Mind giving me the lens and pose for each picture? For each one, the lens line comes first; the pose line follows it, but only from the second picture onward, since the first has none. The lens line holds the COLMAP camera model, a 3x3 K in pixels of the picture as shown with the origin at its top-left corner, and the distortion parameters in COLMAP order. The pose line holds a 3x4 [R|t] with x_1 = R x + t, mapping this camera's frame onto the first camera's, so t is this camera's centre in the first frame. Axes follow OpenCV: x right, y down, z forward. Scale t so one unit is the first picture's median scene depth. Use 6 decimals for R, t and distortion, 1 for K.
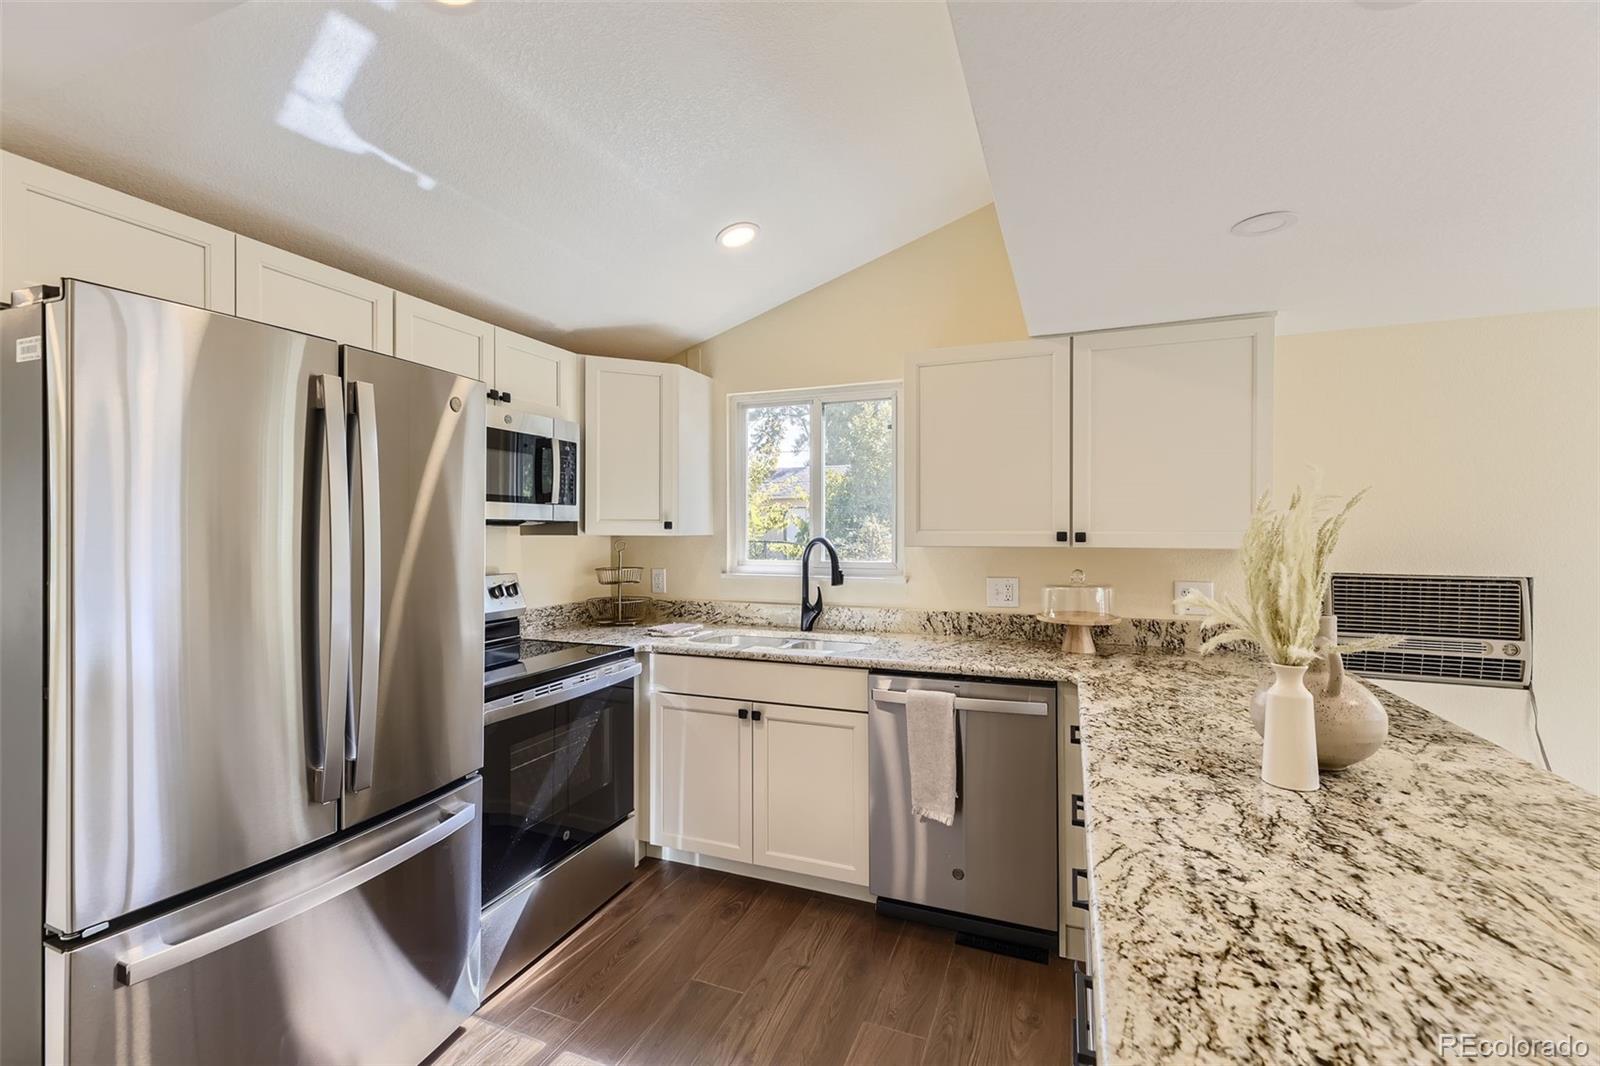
lens RADIAL K [[671.4, 0, 804.5], [0, 671.4, 530.6], [0, 0, 1]] dist [0.001011, -0.000192]
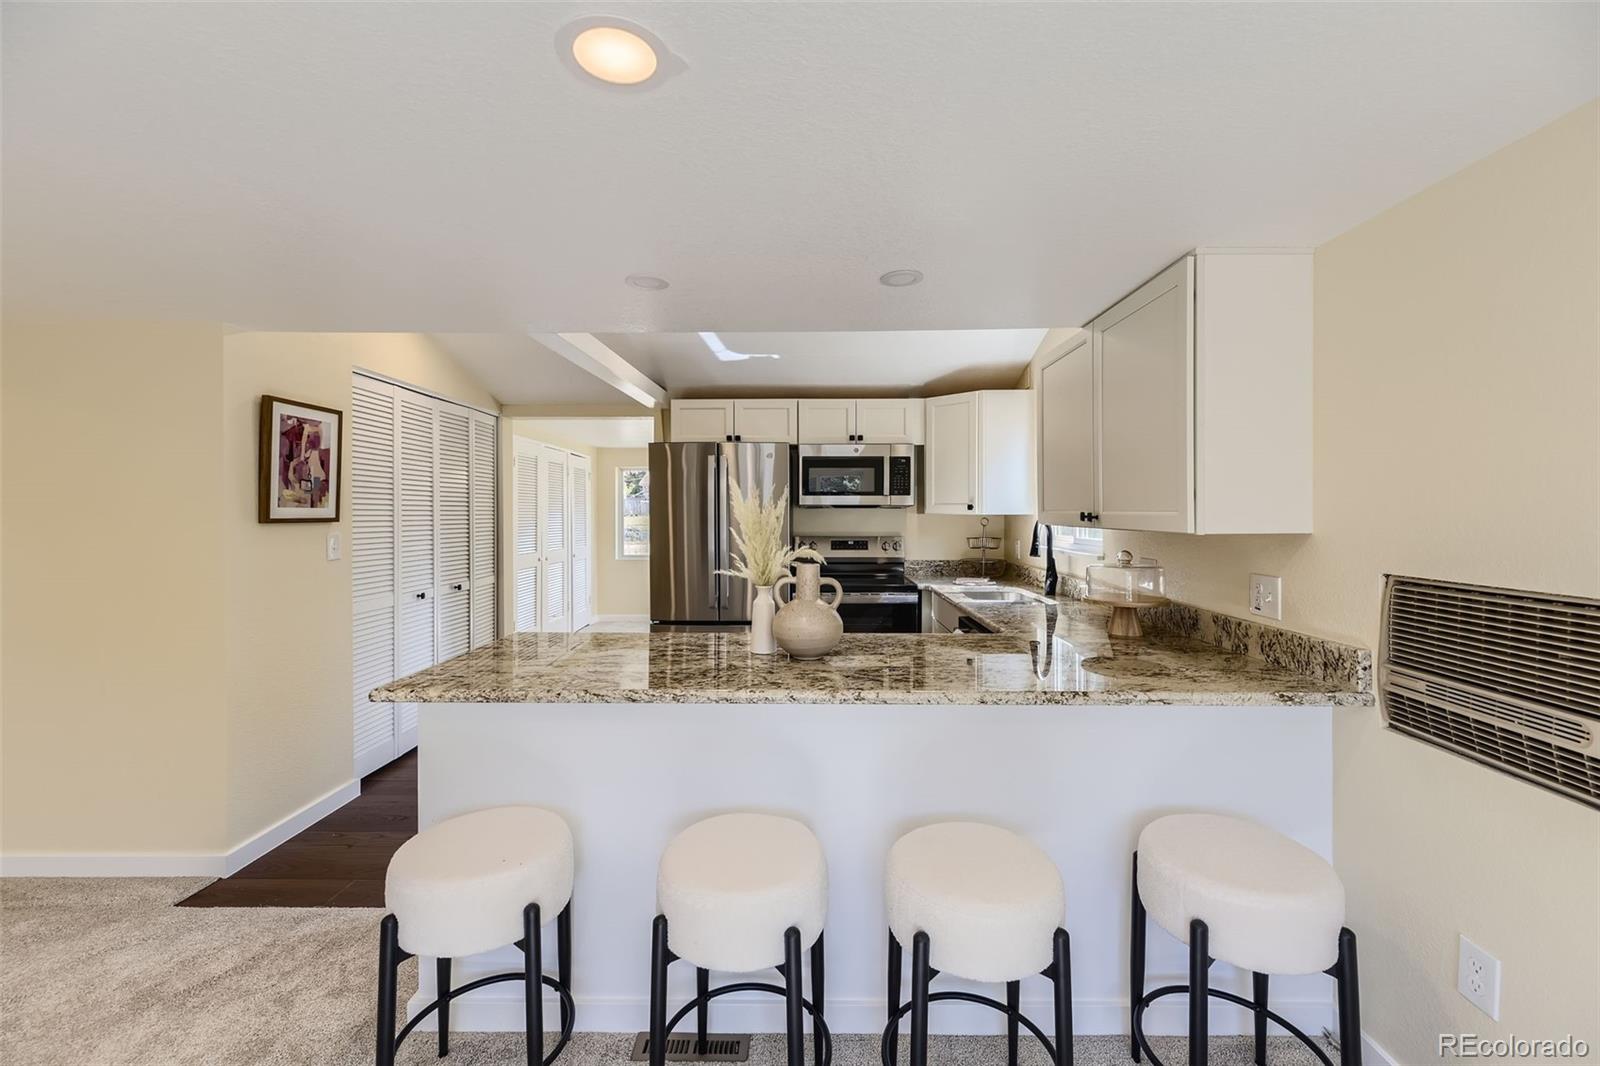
lens RADIAL K [[656.5, 0, 810.3], [0, 656.5, 518.6], [0, 0, 1]] dist [0.001692, -0.000127]
pose [[0.358717, 0.010049, -0.933392, 1.123320], [0.000311, 0.999941, 0.010885, 0.000886], [0.933446, -0.004195, 0.358692, 0.226197]]
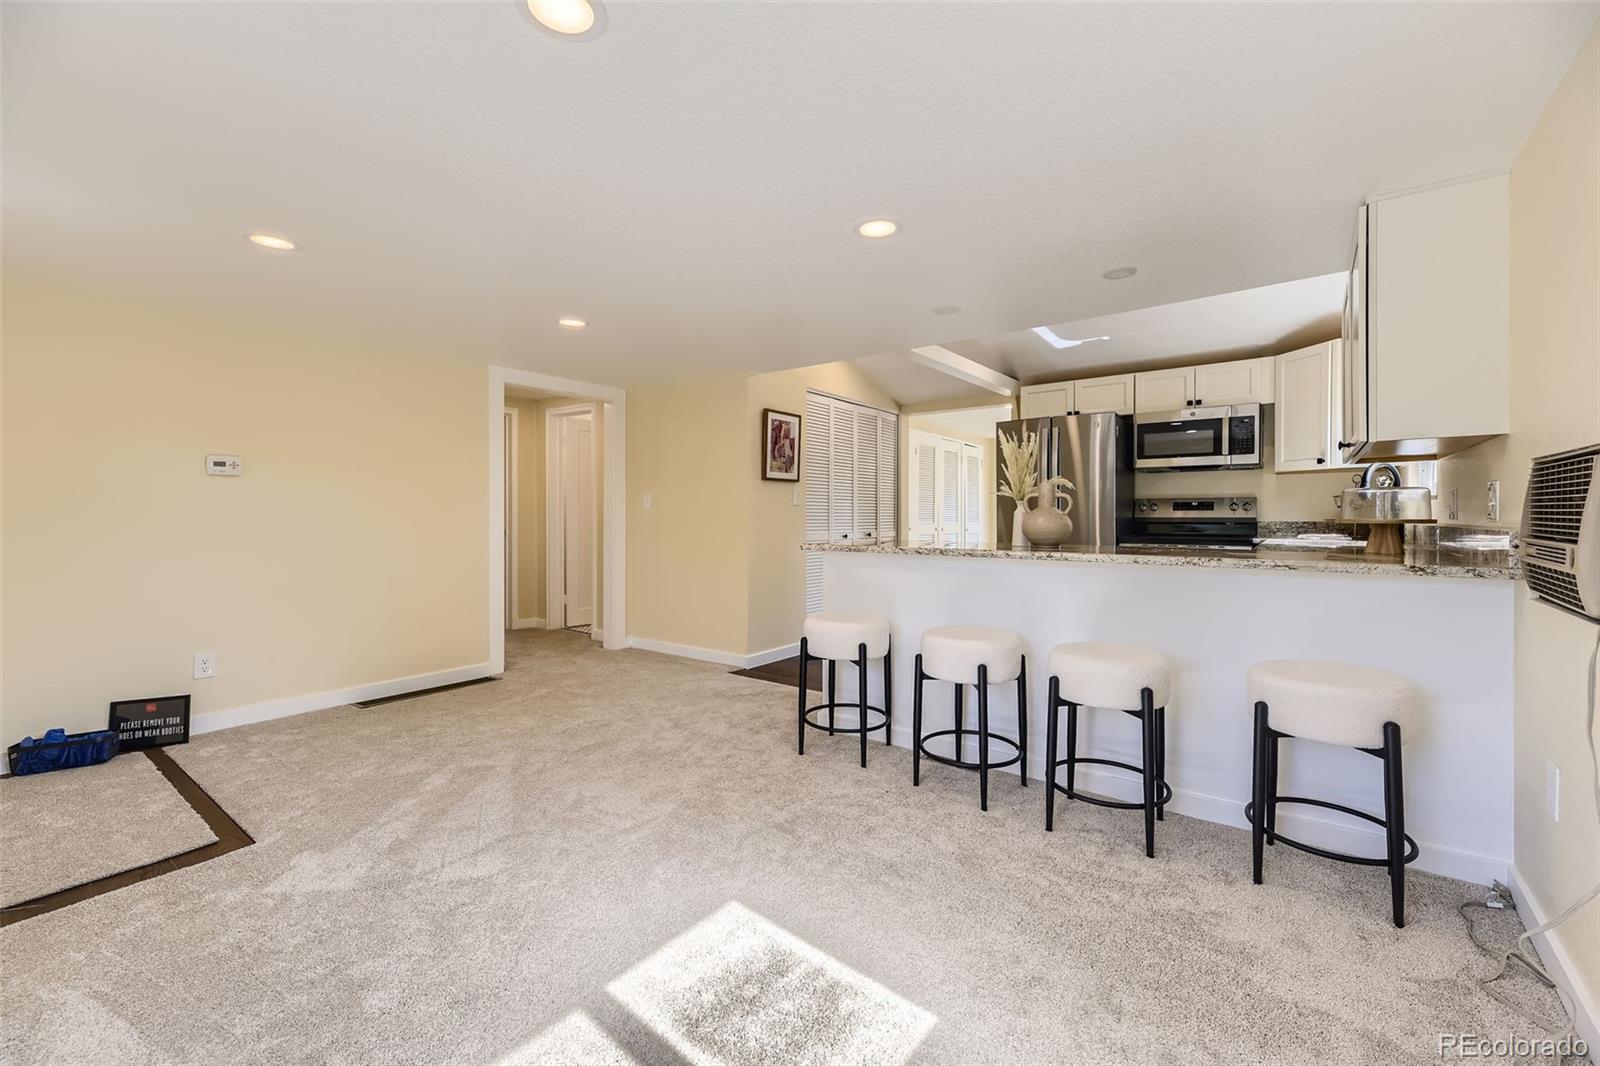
lens RADIAL K [[657.7, 0, 806.5], [0, 657.7, 526.6], [0, 0, 1]] dist [0.002017, 0.000232]
pose [[-0.267717, 0.017751, -0.963334, 1.609580], [0.001227, 0.999836, 0.018082, 0.117438], [0.963497, 0.003659, -0.267695, 0.408217]]
